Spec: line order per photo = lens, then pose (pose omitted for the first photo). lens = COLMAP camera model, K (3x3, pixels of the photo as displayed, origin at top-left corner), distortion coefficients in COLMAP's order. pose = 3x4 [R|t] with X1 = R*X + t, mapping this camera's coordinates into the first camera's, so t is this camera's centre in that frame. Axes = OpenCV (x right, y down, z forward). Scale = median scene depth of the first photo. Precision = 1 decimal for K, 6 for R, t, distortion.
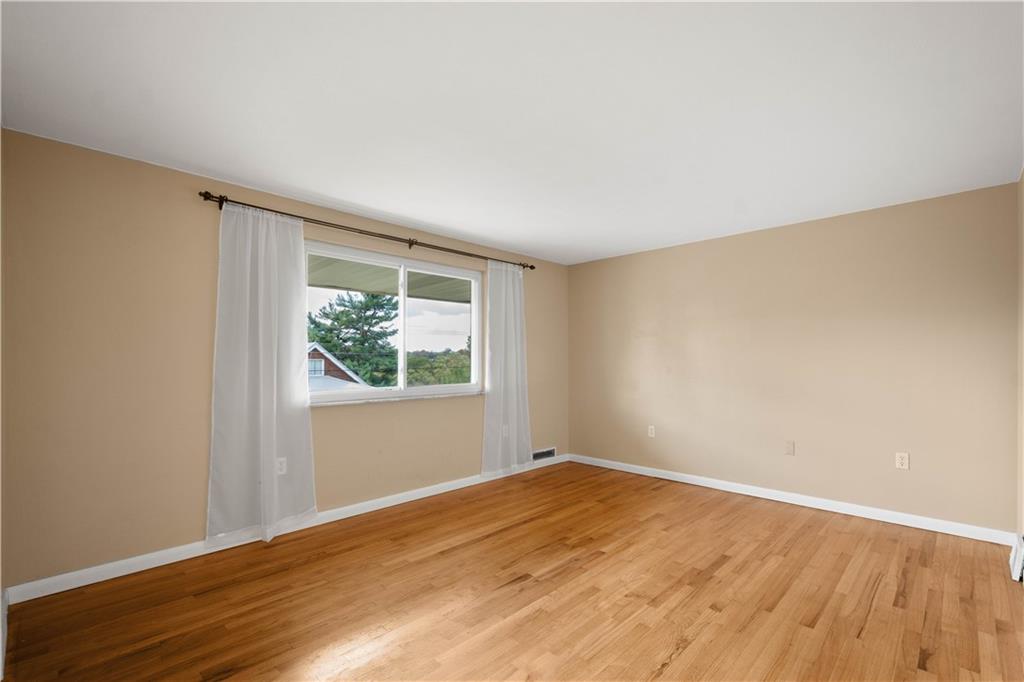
lens RADIAL K [[450.9, 0, 511.9], [0, 450.9, 341.6], [0, 0, 1]] dist [0.001898, 0.000414]
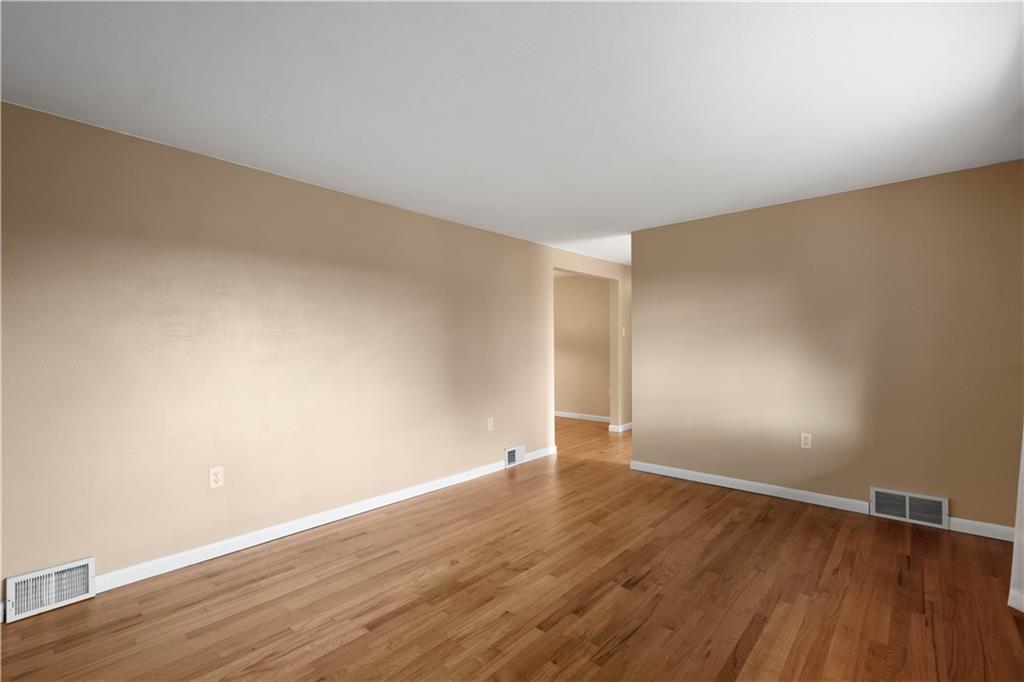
lens RADIAL K [[450.9, 0, 512.2], [0, 450.9, 342.4], [0, 0, 1]] dist [0.001898, 0.000414]
pose [[-0.998664, 0.005985, -0.051319, 0.324614], [0.007927, 0.999257, -0.037715, 0.061676], [0.051055, -0.038071, -0.997970, 1.998897]]
